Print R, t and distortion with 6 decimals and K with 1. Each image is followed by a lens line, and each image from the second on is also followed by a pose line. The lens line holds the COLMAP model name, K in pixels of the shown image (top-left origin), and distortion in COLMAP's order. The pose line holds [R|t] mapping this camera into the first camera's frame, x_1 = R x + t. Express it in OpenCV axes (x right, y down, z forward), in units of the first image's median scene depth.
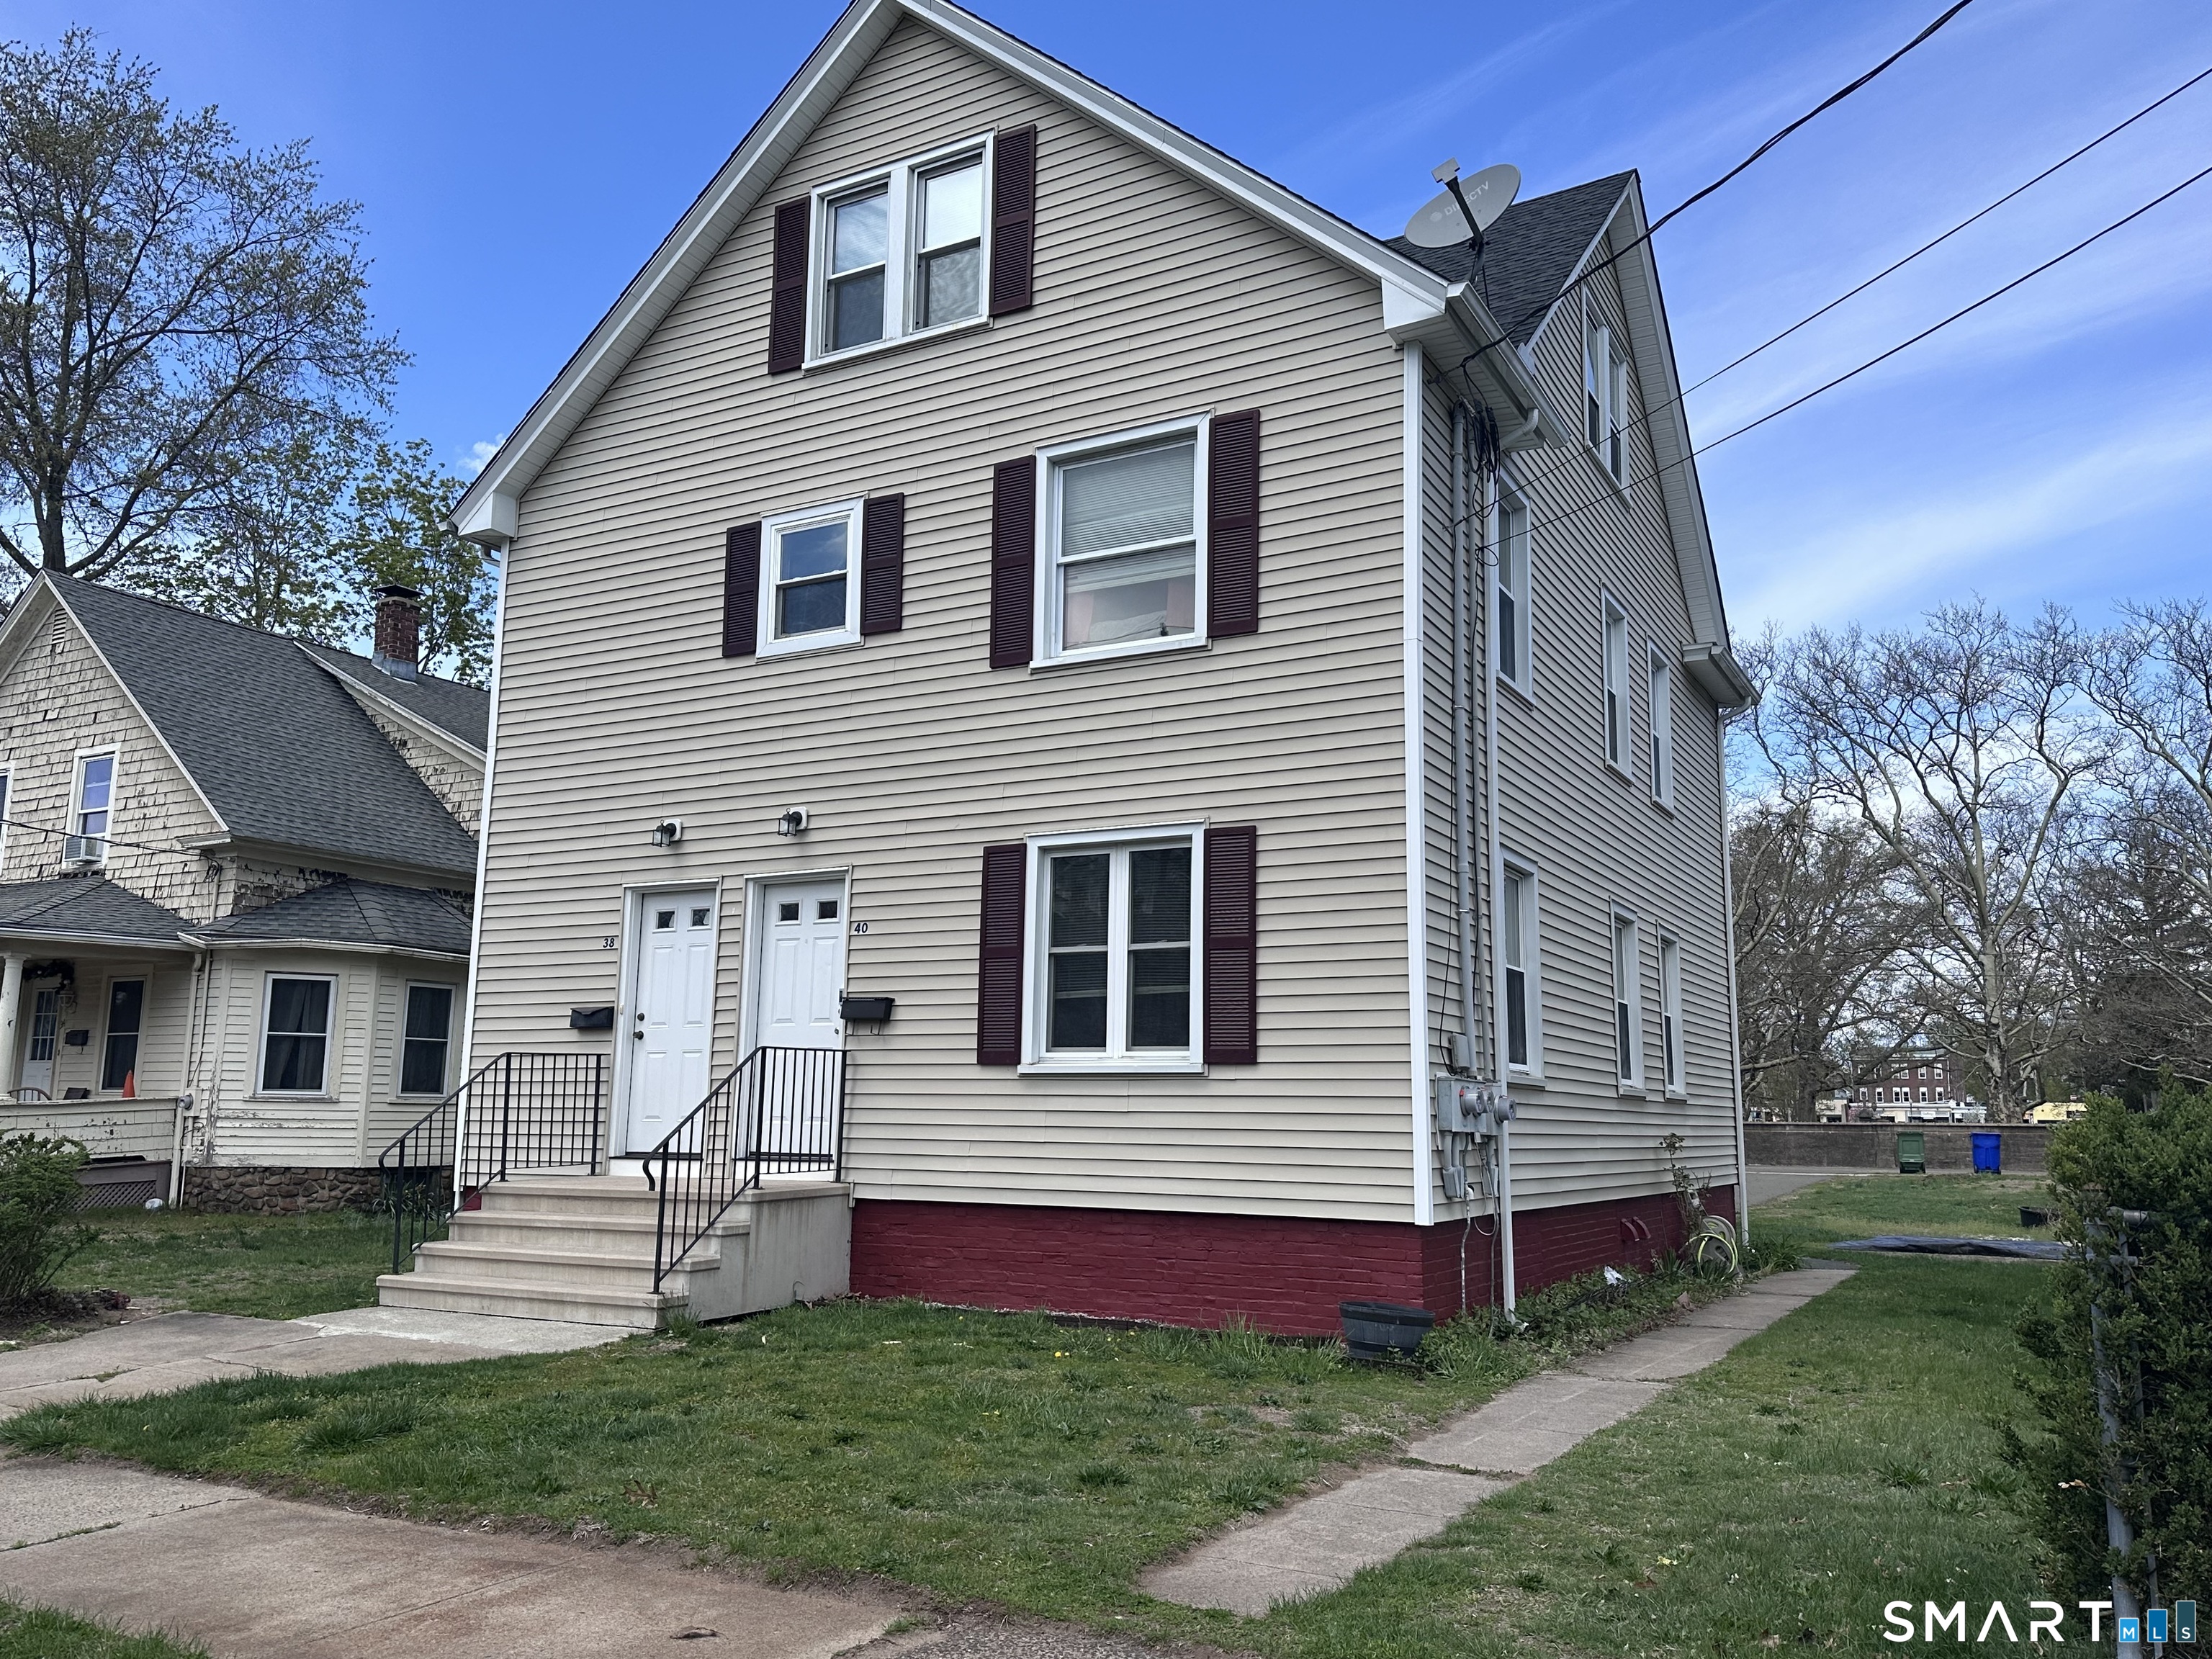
lens RADIAL K [[1701.4, 0, 1100.9], [0, 1701.4, 855.1], [0, 0, 1]] dist [0.164957, -0.384581]
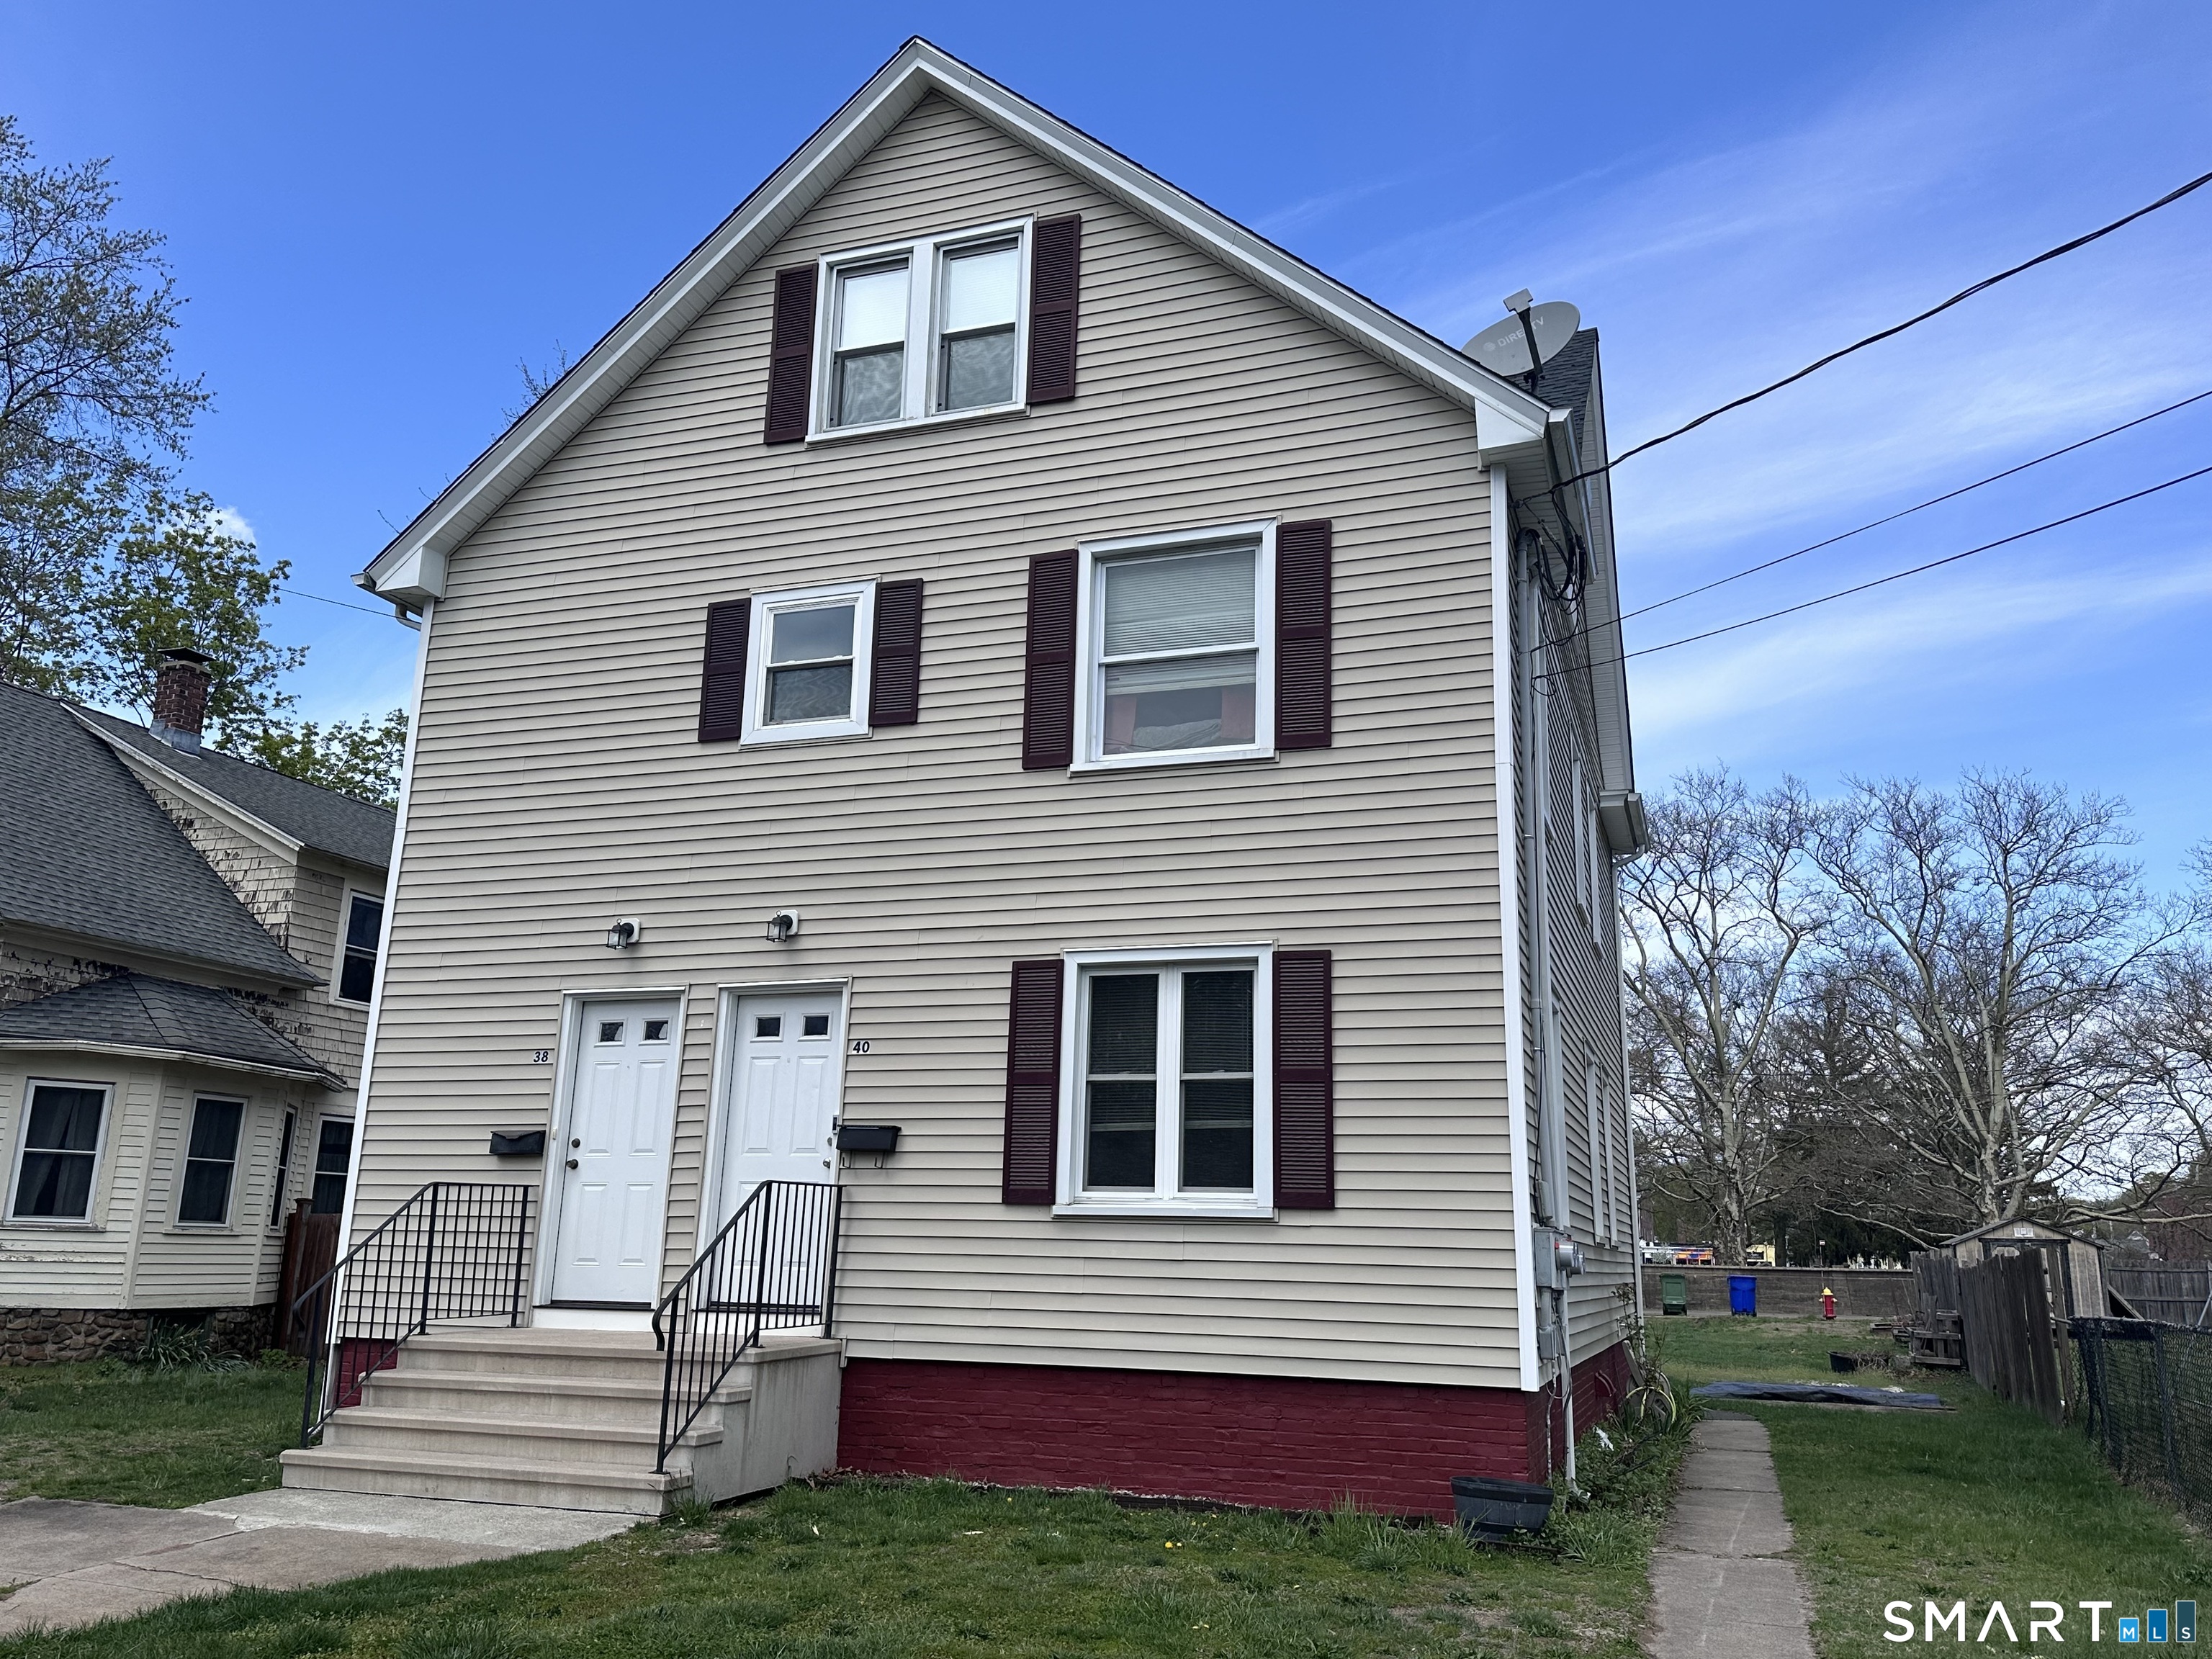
lens RADIAL K [[1720.5, 0, 1106.0], [0, 1720.5, 829.5], [0, 0, 1]] dist [0.149036, -0.297104]
pose [[0.984635, 0.051039, 0.167002, -0.169608], [-0.036148, 0.995192, -0.091025, 0.006757], [-0.170845, 0.083590, 0.981746, 0.072313]]
